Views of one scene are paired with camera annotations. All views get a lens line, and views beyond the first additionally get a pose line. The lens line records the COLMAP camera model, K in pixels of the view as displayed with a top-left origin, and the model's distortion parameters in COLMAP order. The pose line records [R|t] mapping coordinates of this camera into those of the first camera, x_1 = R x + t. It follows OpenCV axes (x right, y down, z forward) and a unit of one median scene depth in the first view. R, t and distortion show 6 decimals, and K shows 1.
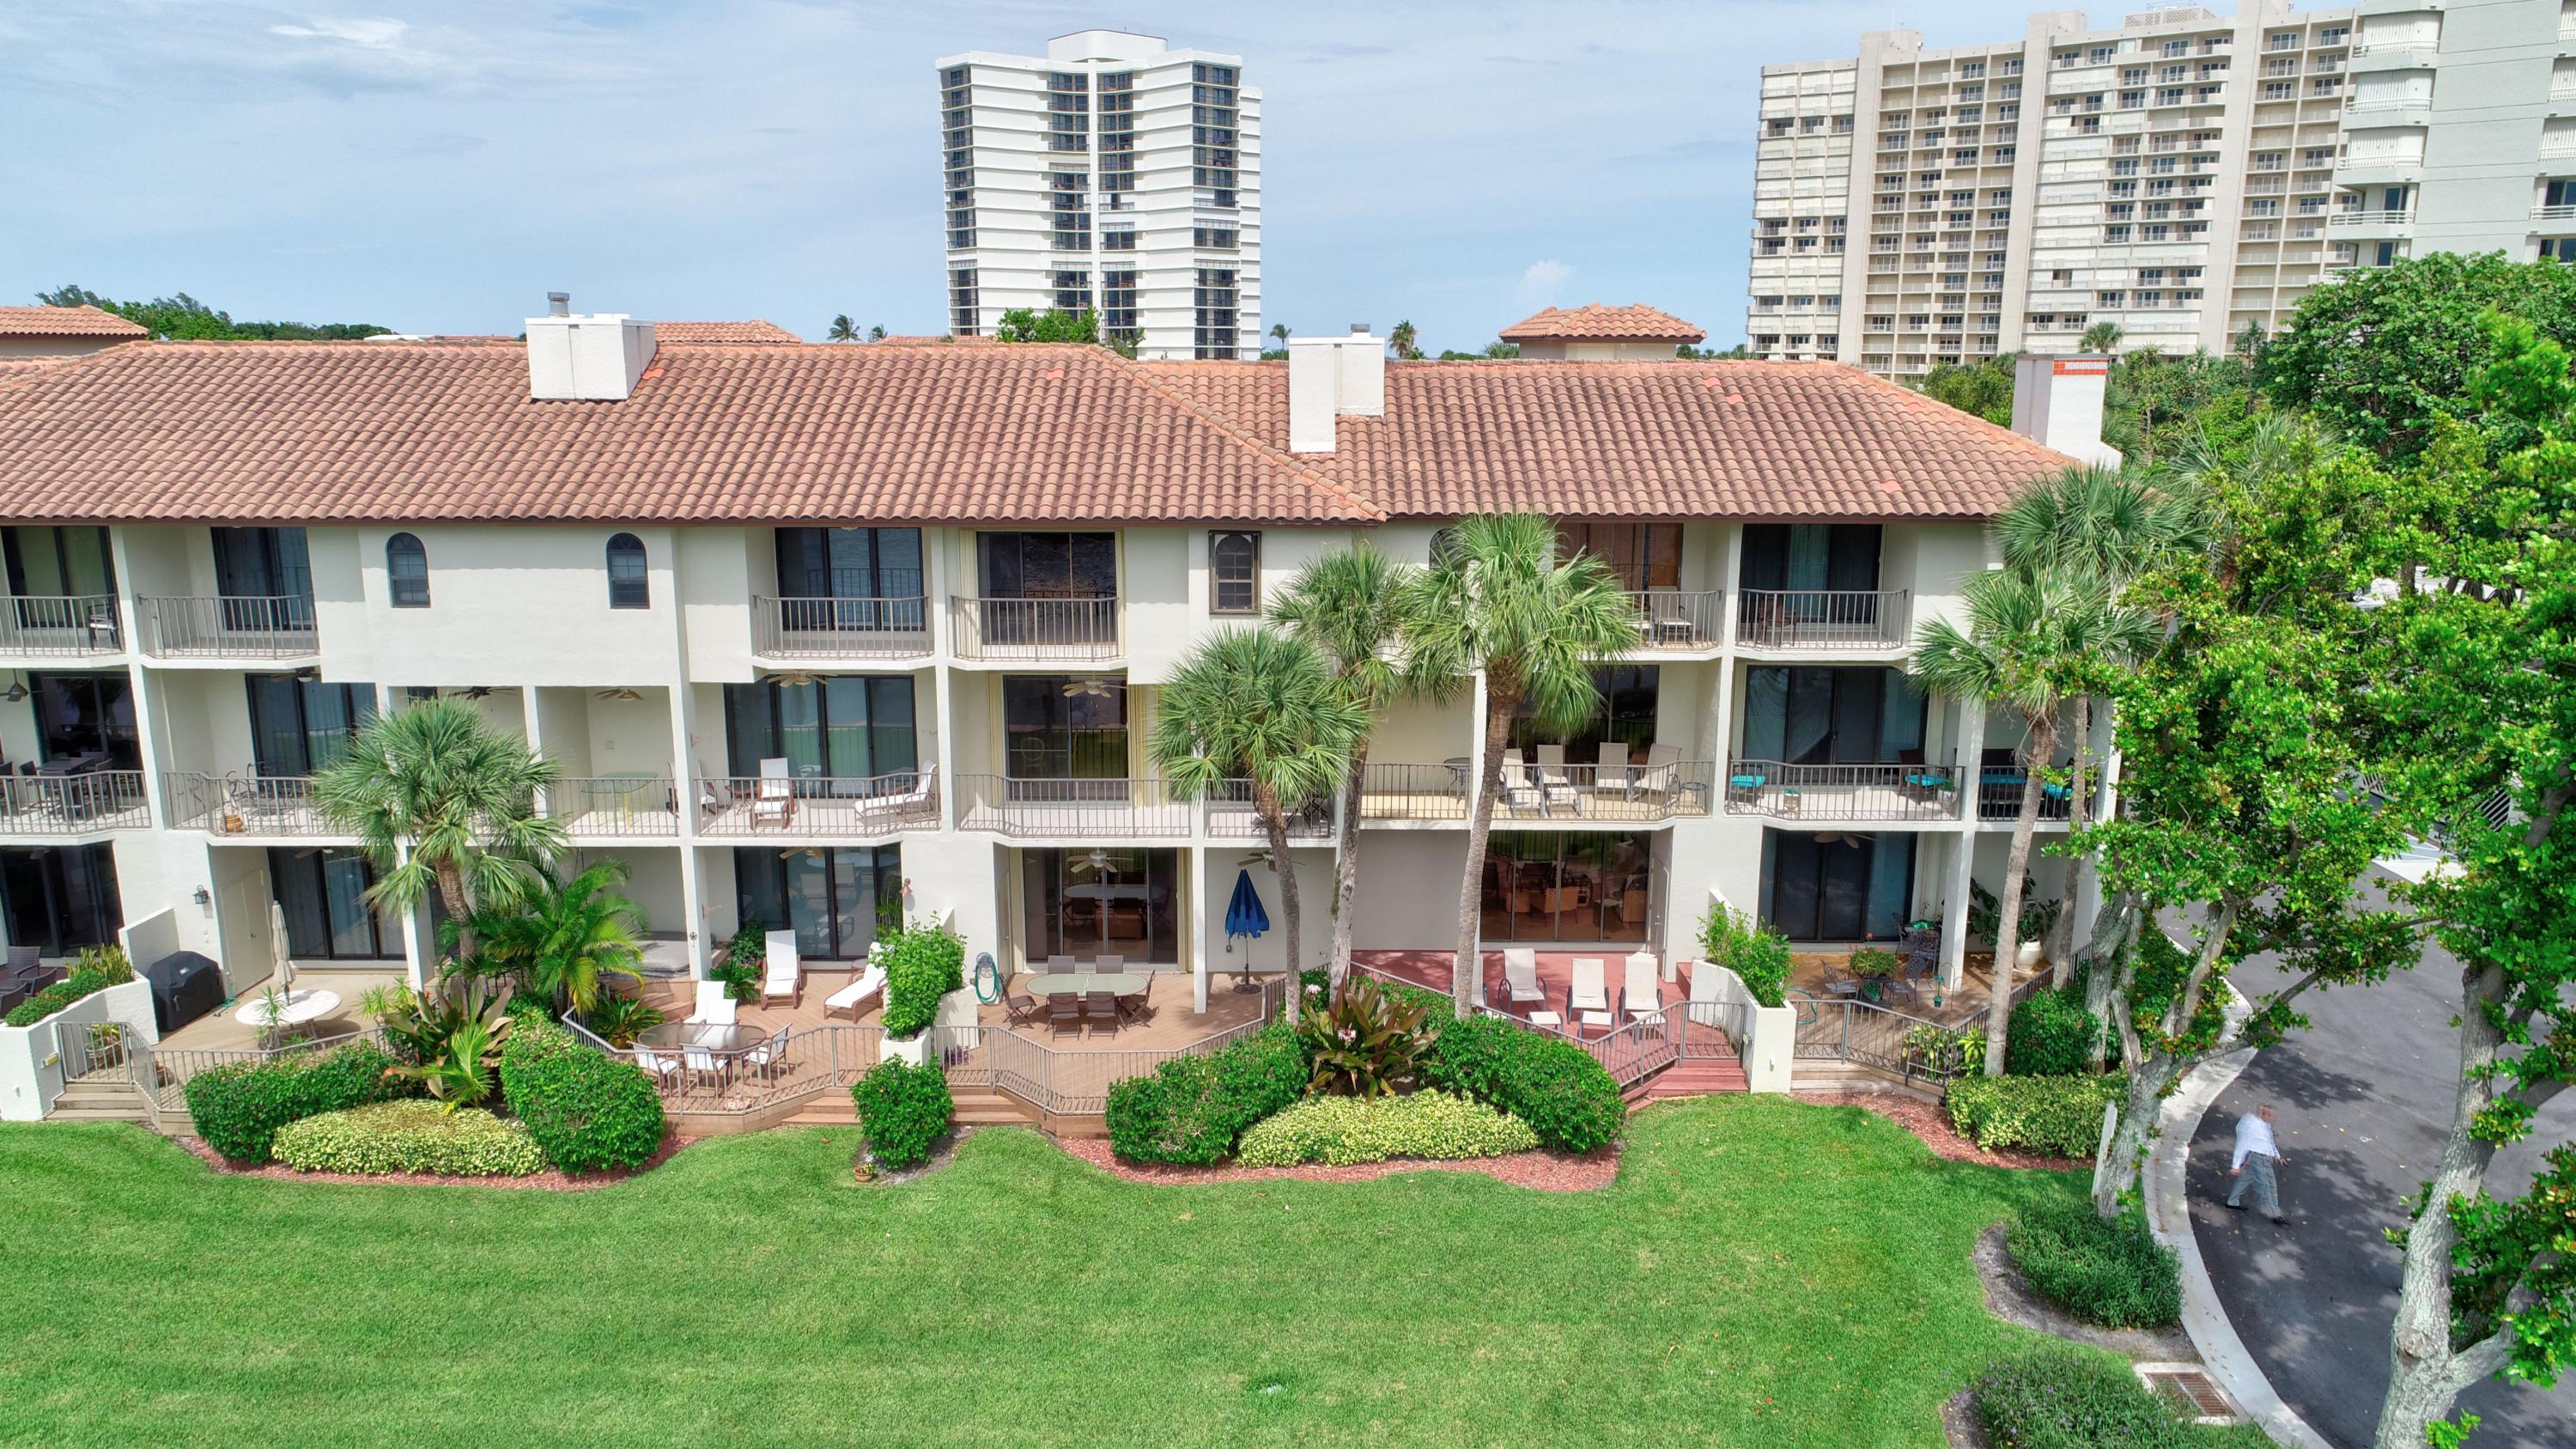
lens RADIAL K [[1782.3, 0, 1288.0], [0, 1782.3, 724.5], [0, 0, 1]] dist [0.006984, -0.001362]
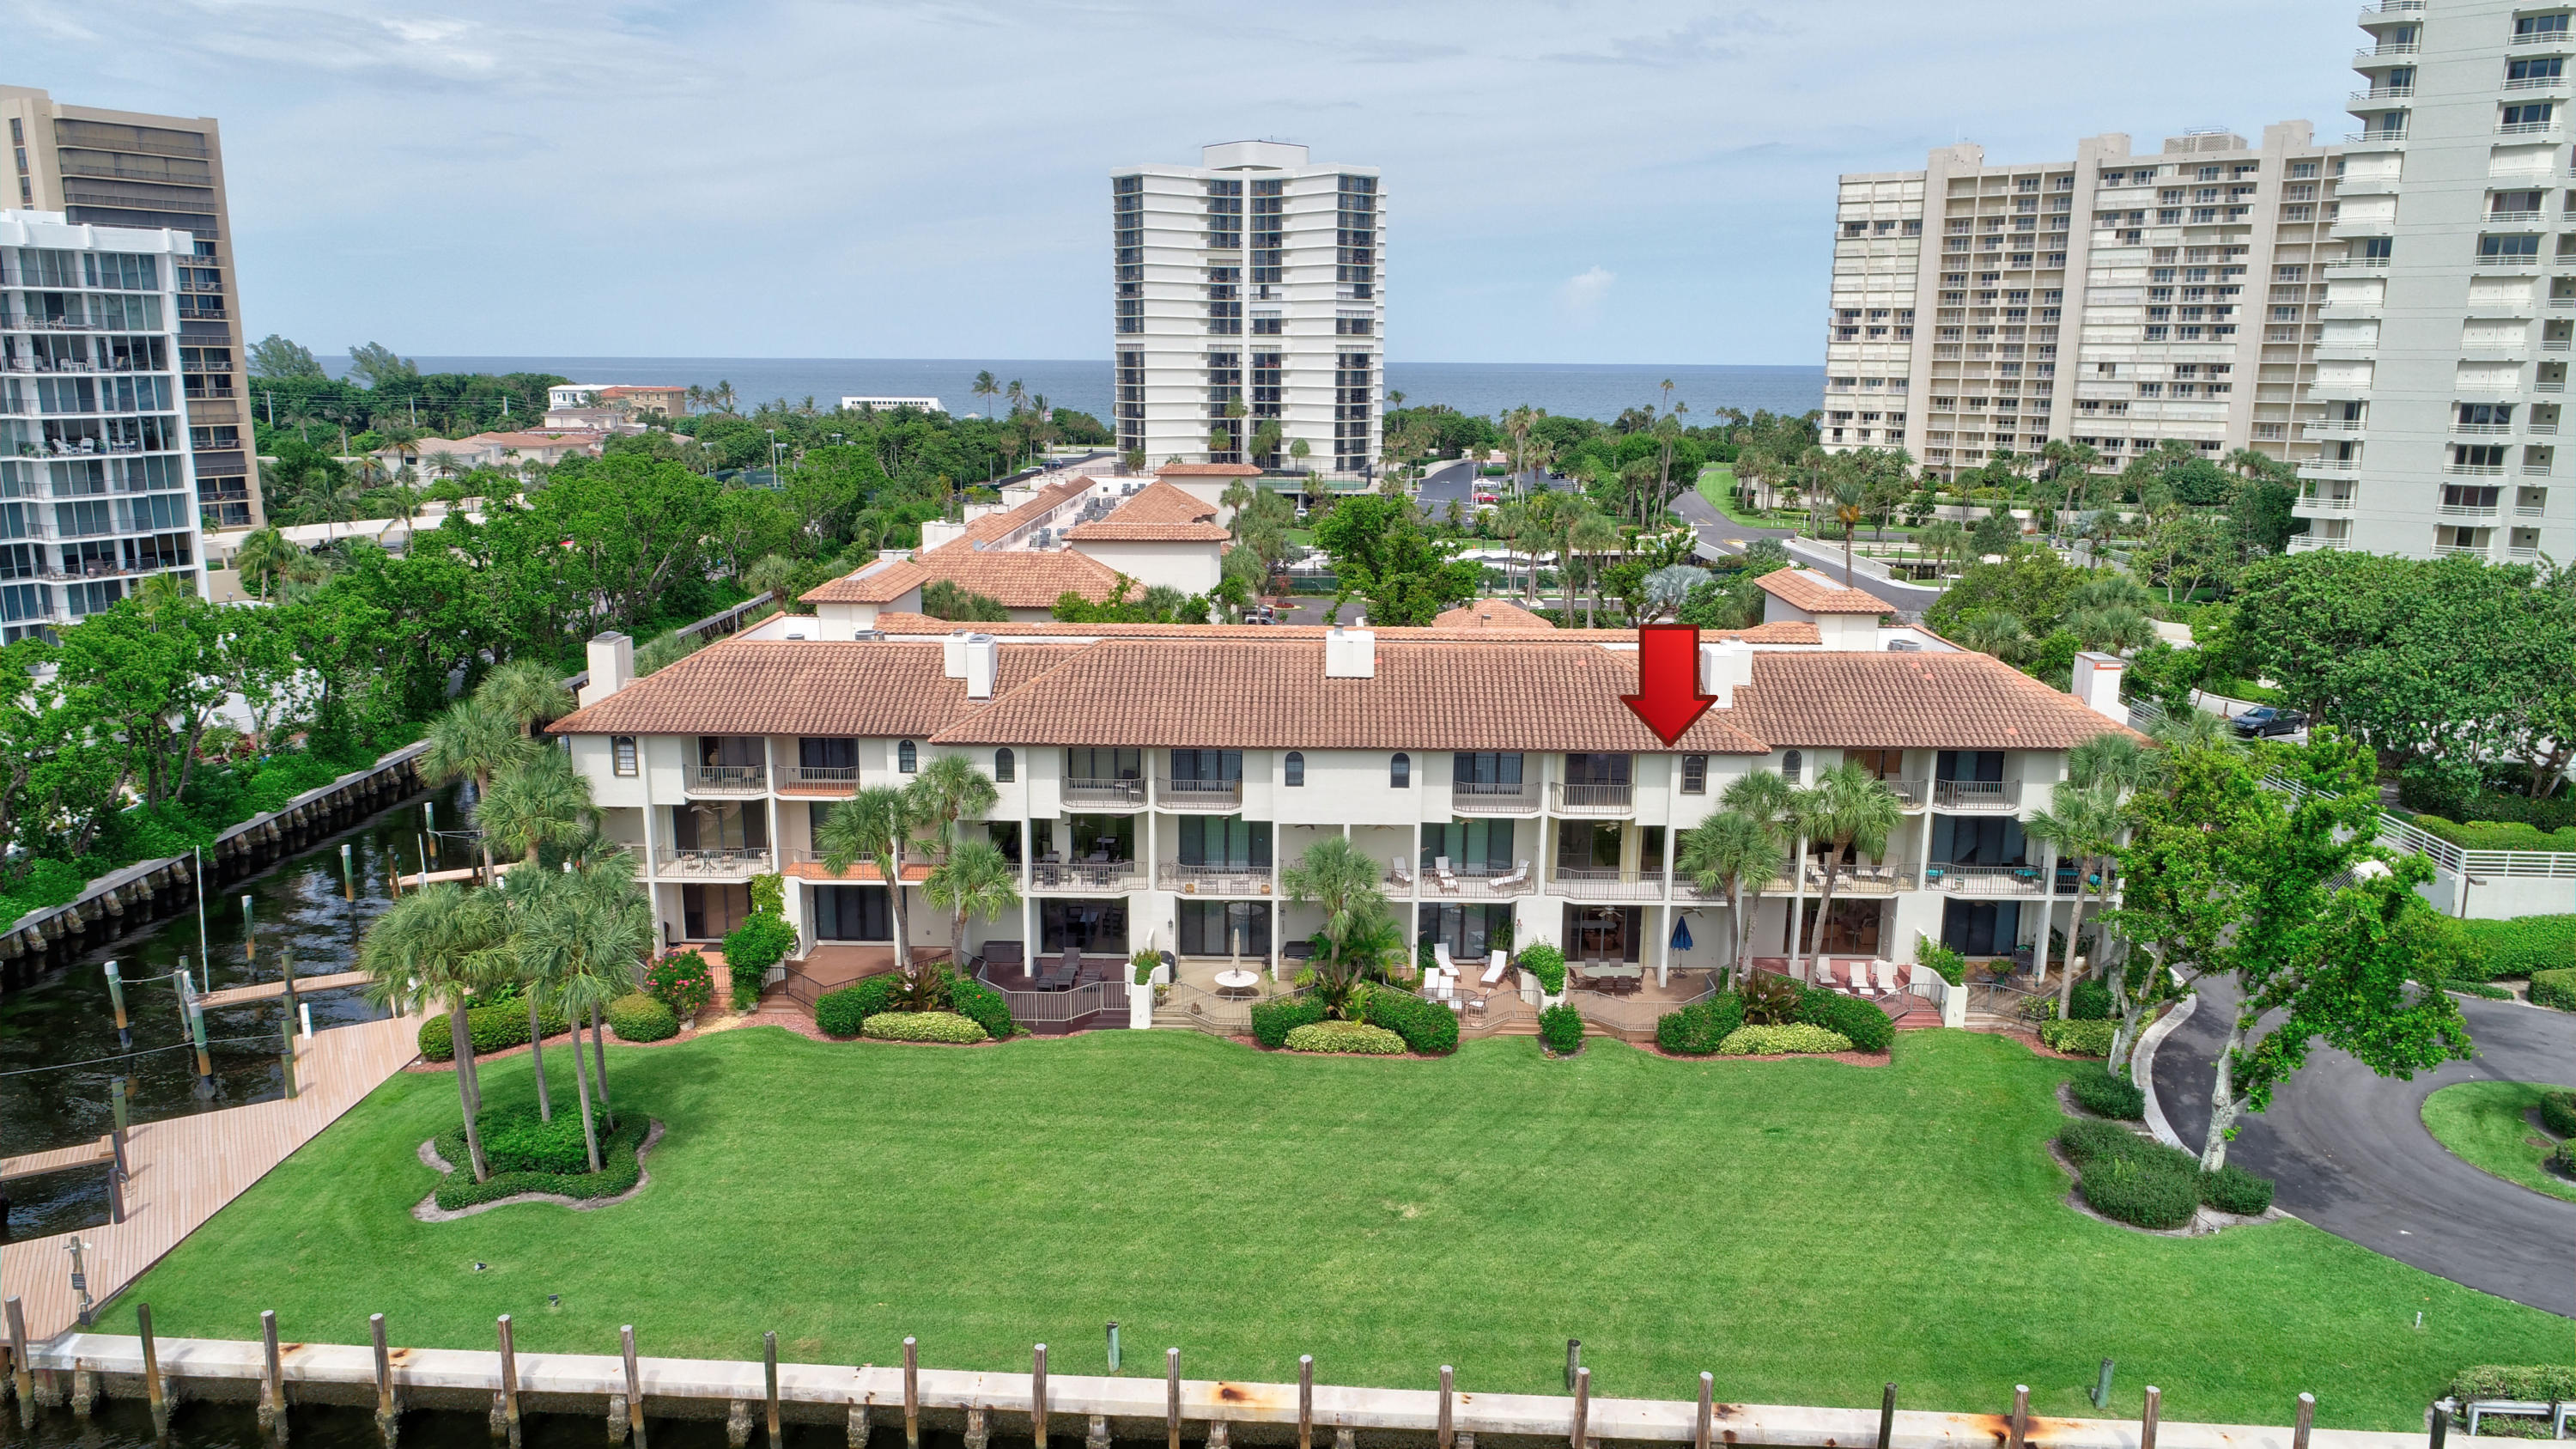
lens RADIAL K [[1782.3, 0, 1288.0], [0, 1782.3, 724.5], [0, 0, 1]] dist [0.006984, -0.001362]
pose [[0.999753, 0.008543, -0.020497, -0.065010], [-0.008585, 0.999961, -0.001953, -0.019061], [0.020480, 0.002128, 0.999788, -0.152913]]
